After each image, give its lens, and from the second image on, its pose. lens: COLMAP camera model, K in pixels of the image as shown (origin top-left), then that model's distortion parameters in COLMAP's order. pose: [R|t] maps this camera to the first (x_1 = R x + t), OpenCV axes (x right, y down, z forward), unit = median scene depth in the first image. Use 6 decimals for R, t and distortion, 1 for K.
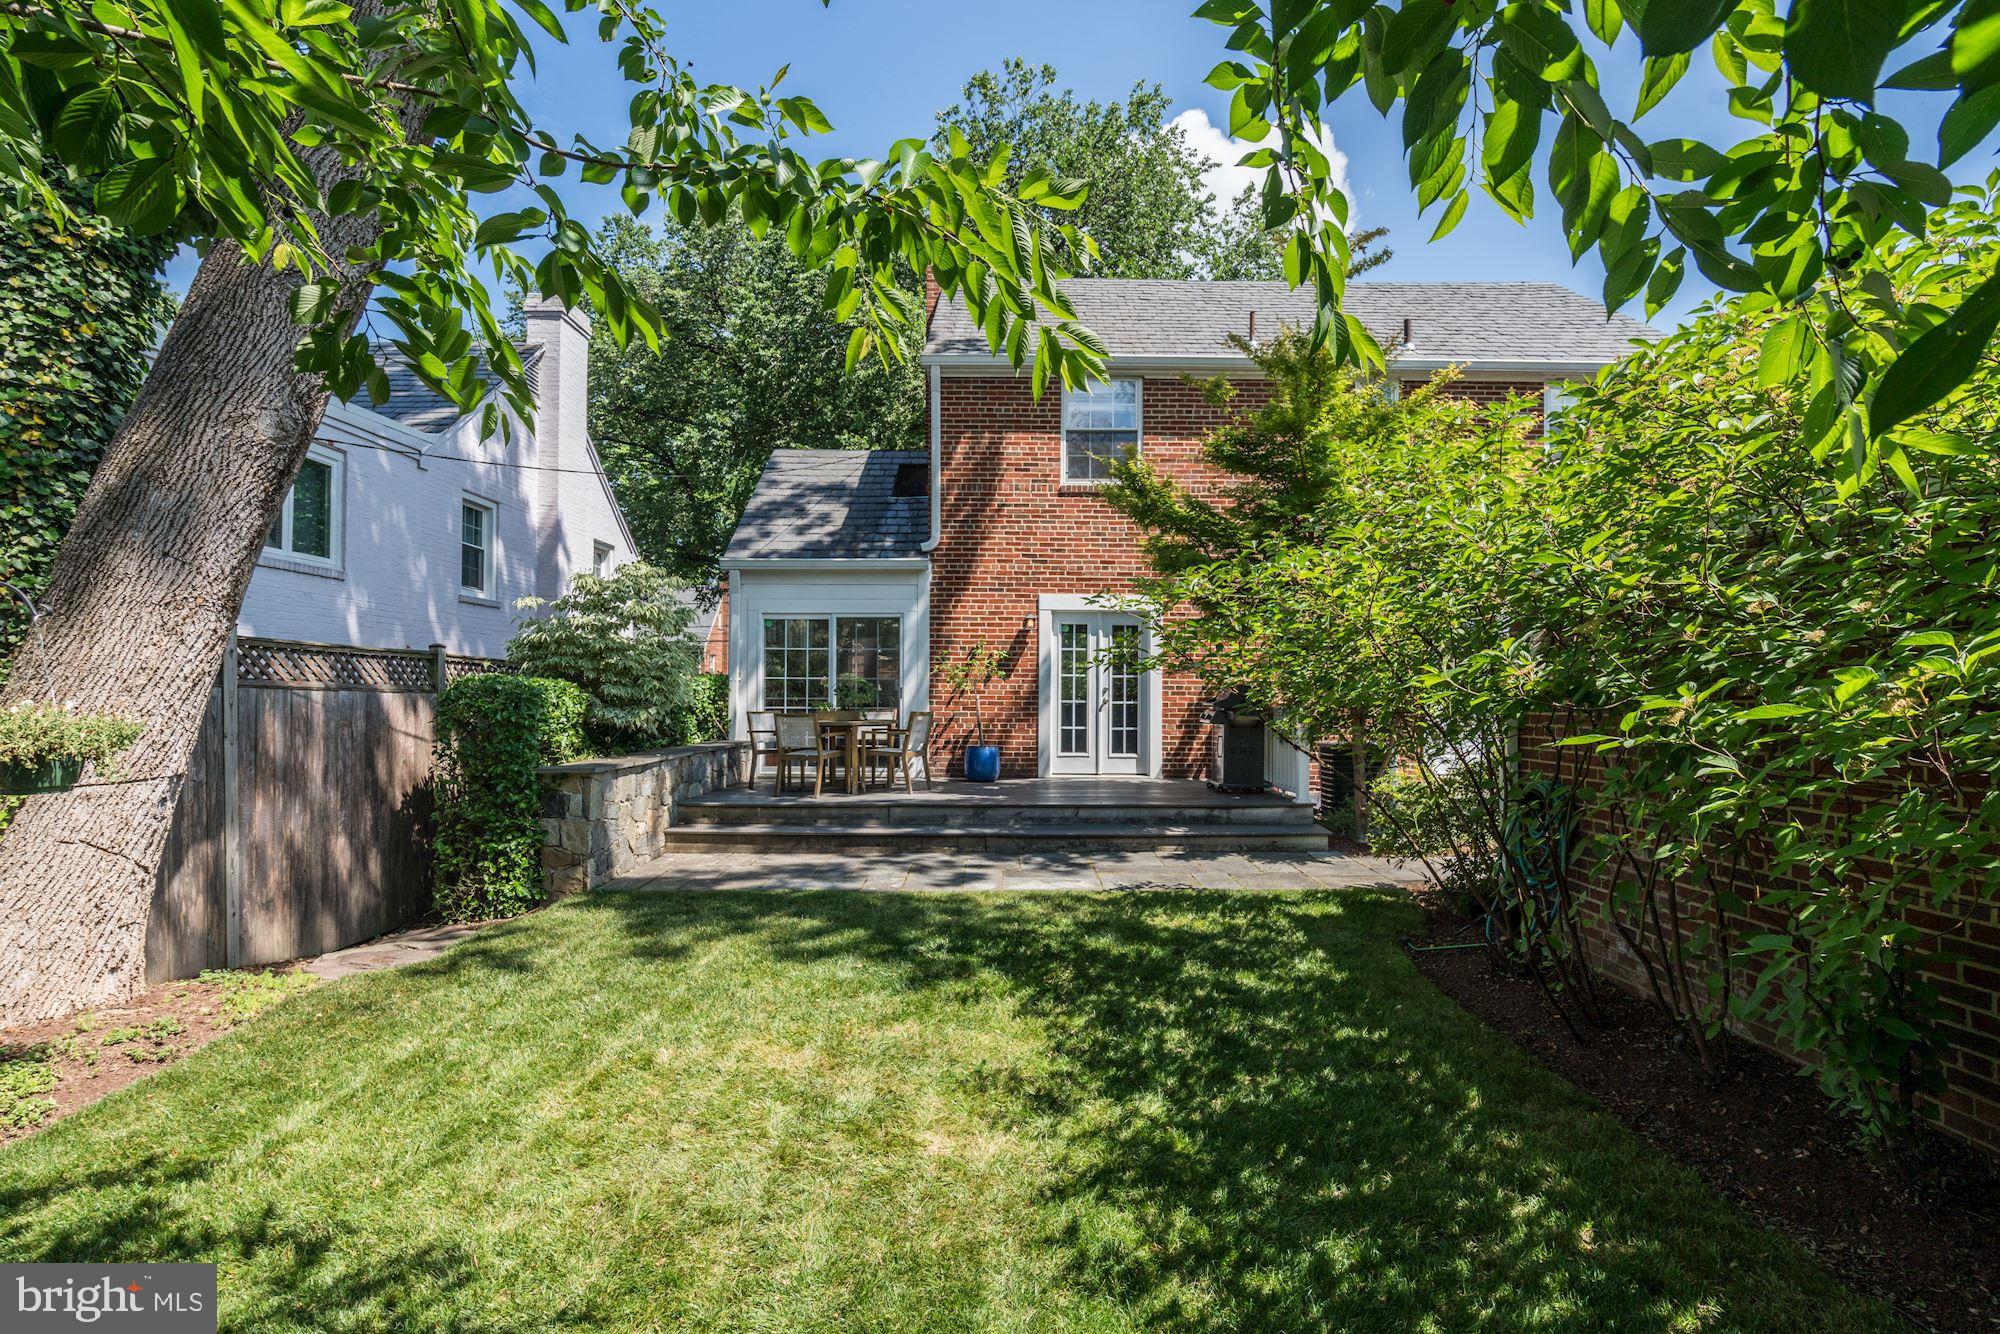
lens RADIAL K [[920.6, 0, 1007.4], [0, 920.6, 677.9], [0, 0, 1]] dist [-0.002058, -0.000198]
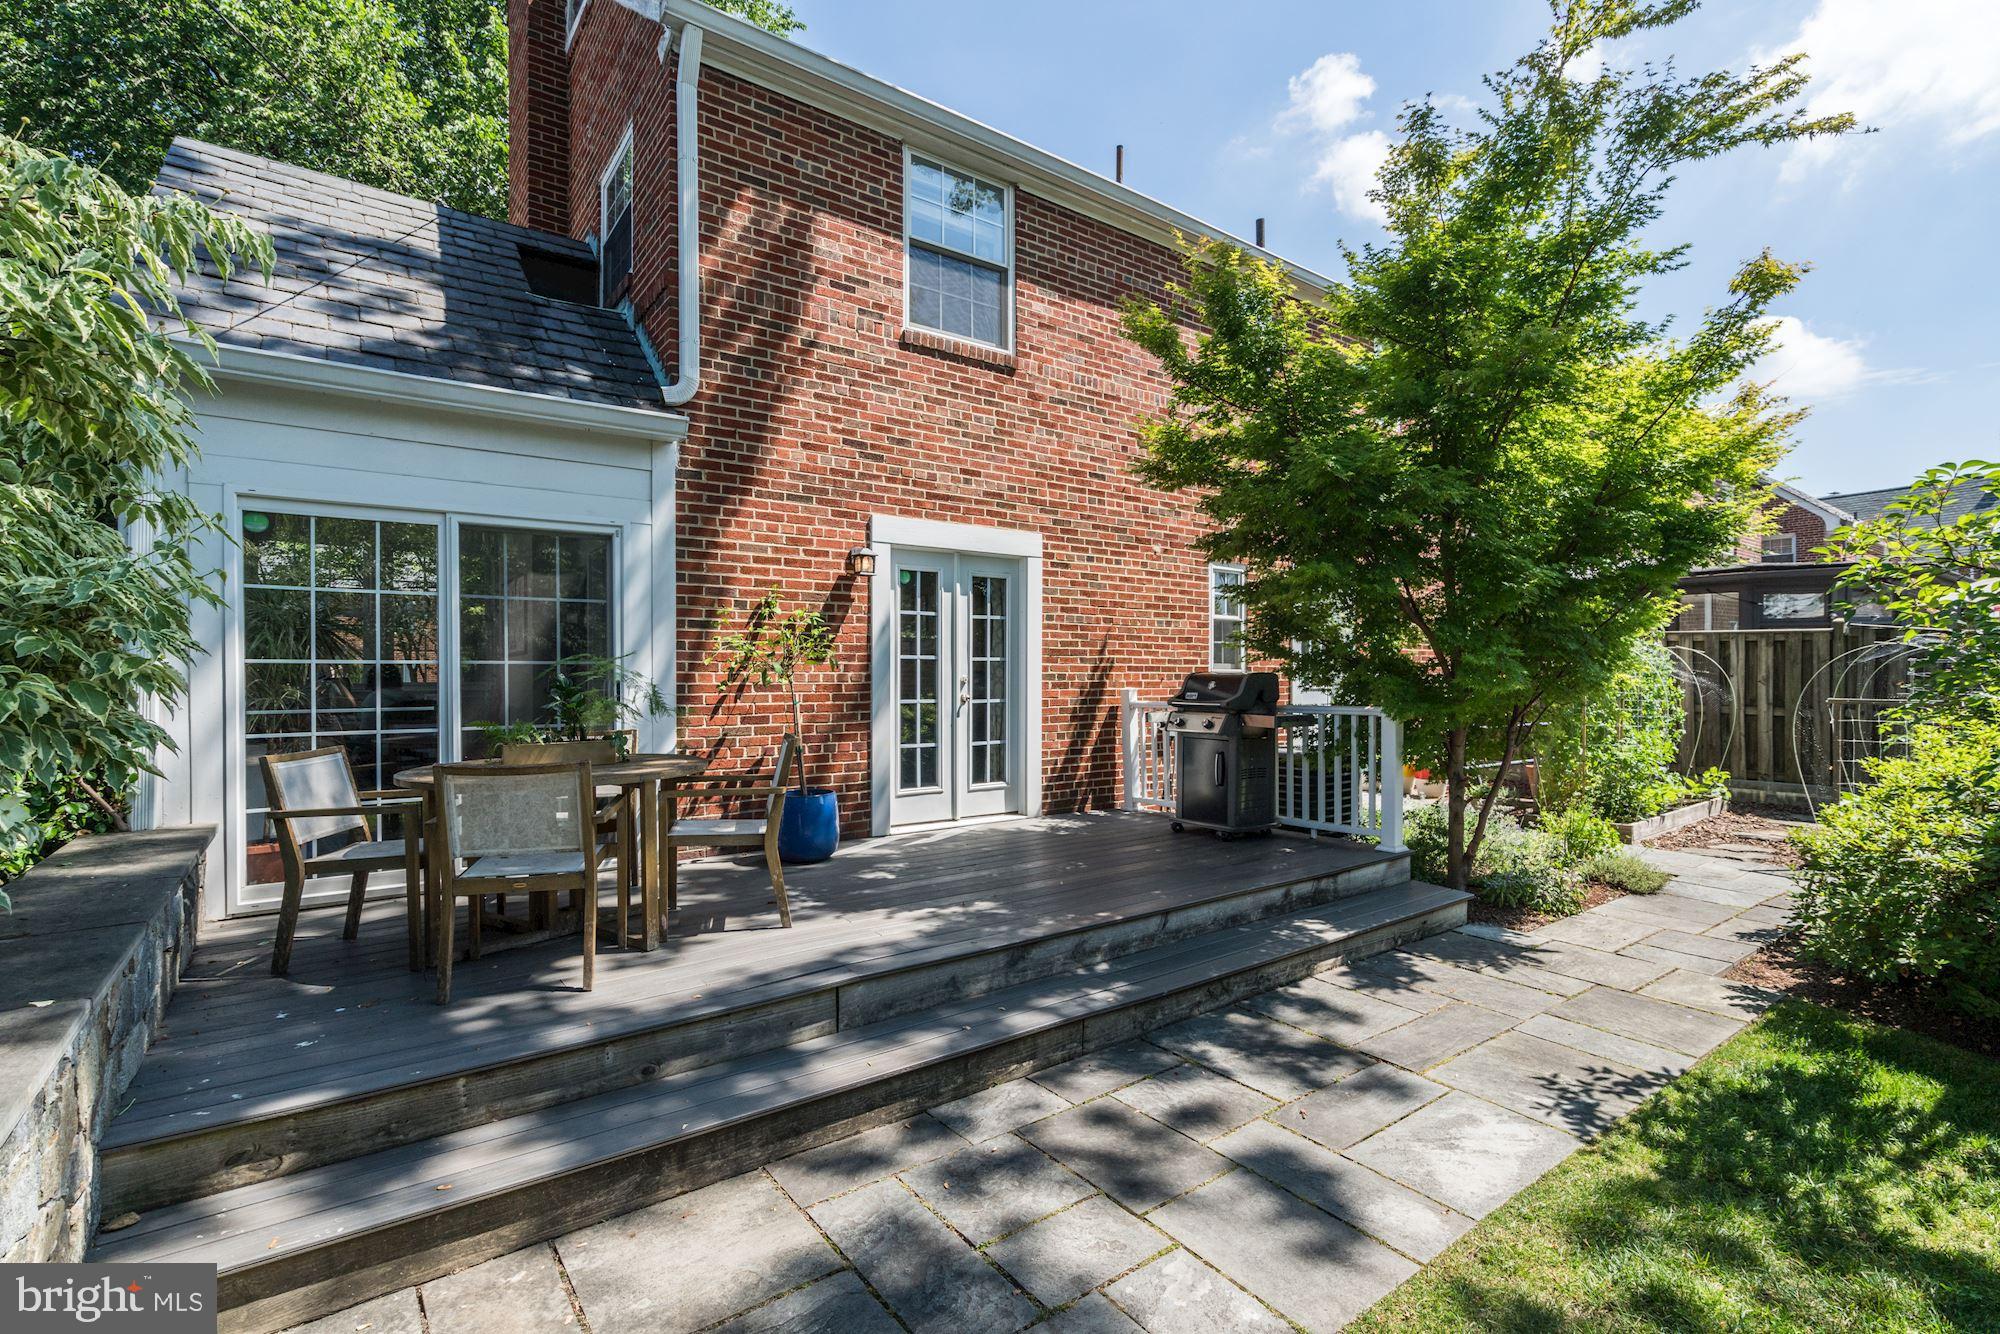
lens RADIAL K [[920.6, 0, 997.7], [0, 920.6, 669.9], [0, 0, 1]] dist [-0.002058, -0.000198]
pose [[0.809138, -0.002336, 0.587614, -0.235430], [-0.005389, 0.999921, 0.011396, -0.001444], [-0.587594, -0.012388, 0.809061, 0.491585]]
